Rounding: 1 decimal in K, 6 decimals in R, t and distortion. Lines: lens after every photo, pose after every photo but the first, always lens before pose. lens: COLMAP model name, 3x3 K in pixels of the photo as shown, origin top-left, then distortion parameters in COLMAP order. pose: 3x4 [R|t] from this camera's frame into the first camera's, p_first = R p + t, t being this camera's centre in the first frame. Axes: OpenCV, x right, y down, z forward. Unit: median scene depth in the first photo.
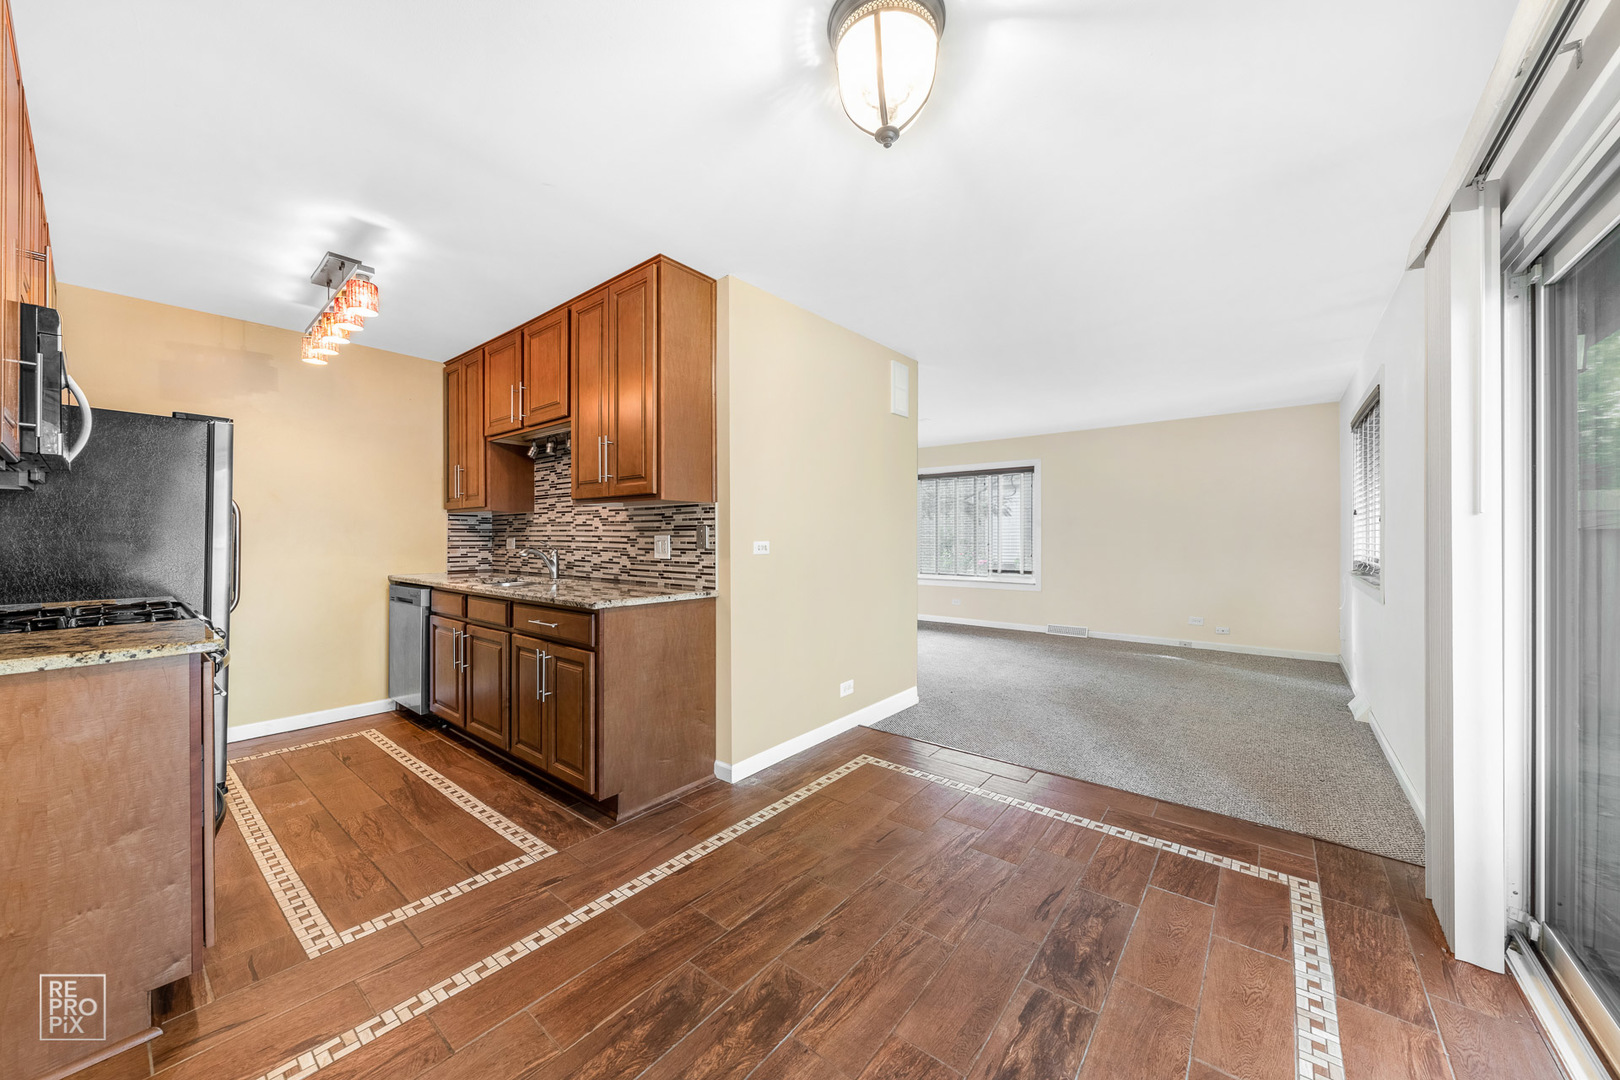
lens RADIAL K [[578.4, 0, 813.6], [0, 578.4, 538.0], [0, 0, 1]] dist [0.007769, -0.001890]
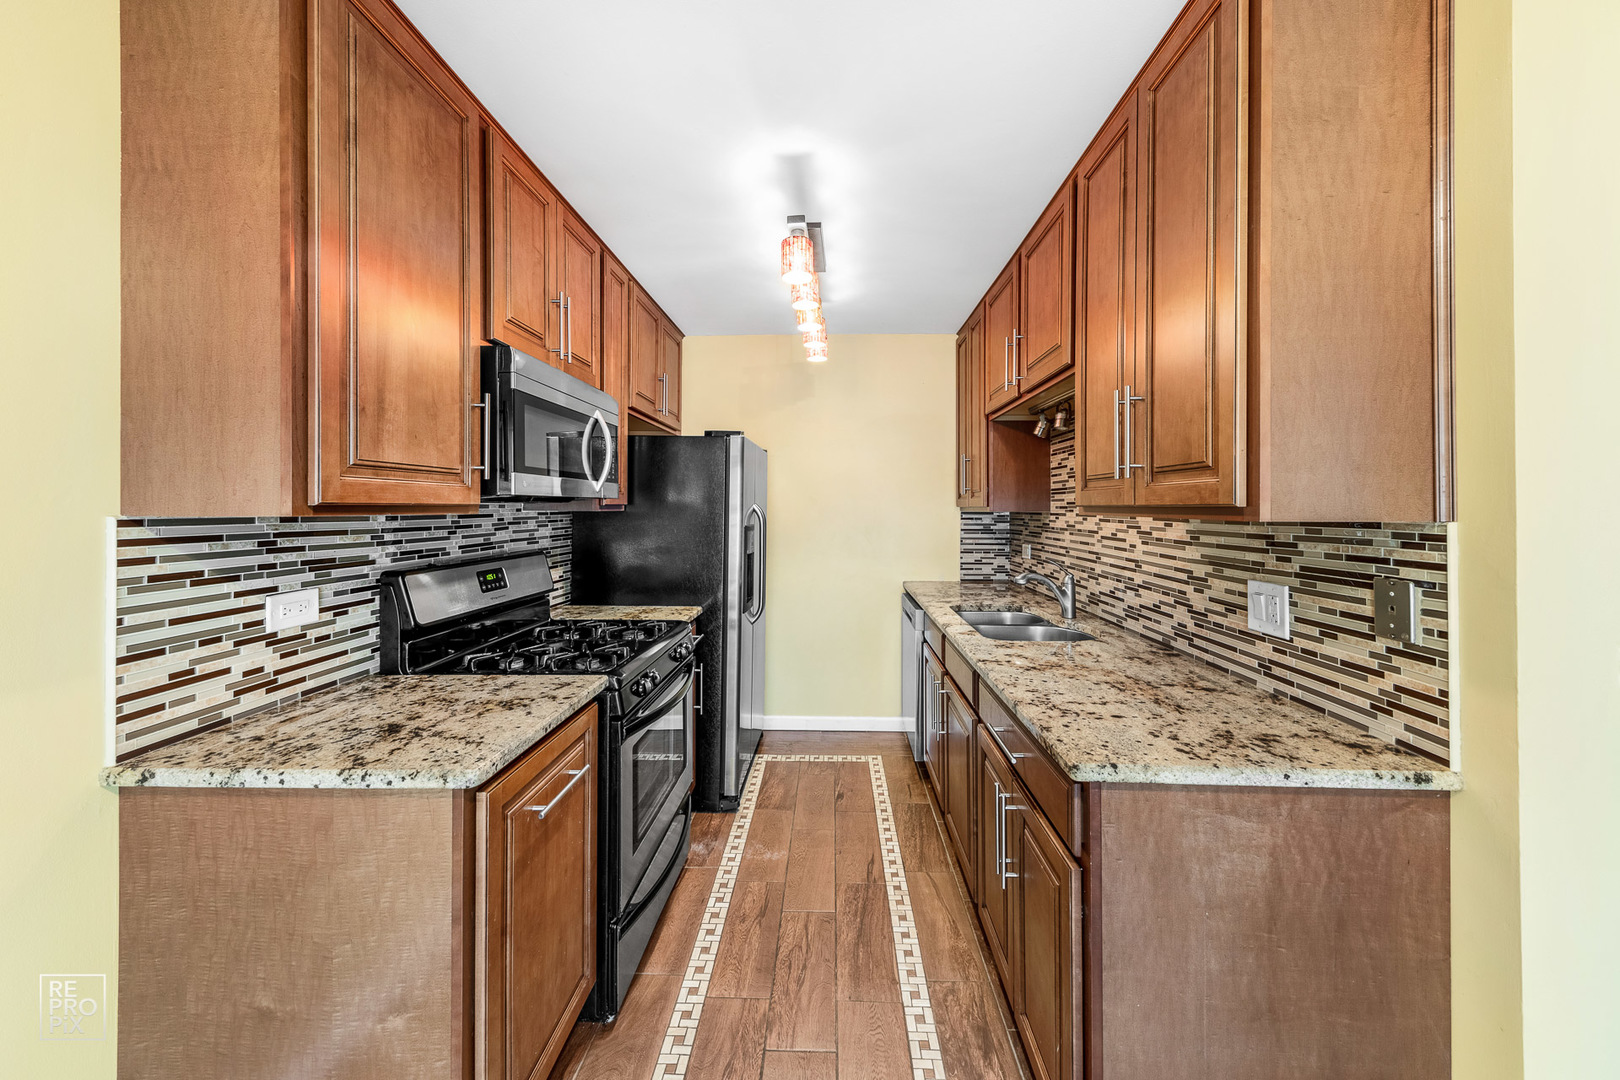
lens RADIAL K [[578.4, 0, 826.5], [0, 578.4, 504.2], [0, 0, 1]] dist [0.007769, -0.001890]
pose [[0.609546, -0.004508, -0.792738, -0.113383], [0.001536, 0.999989, -0.004505, -0.067523], [0.792749, 0.001529, 0.609546, 0.458488]]
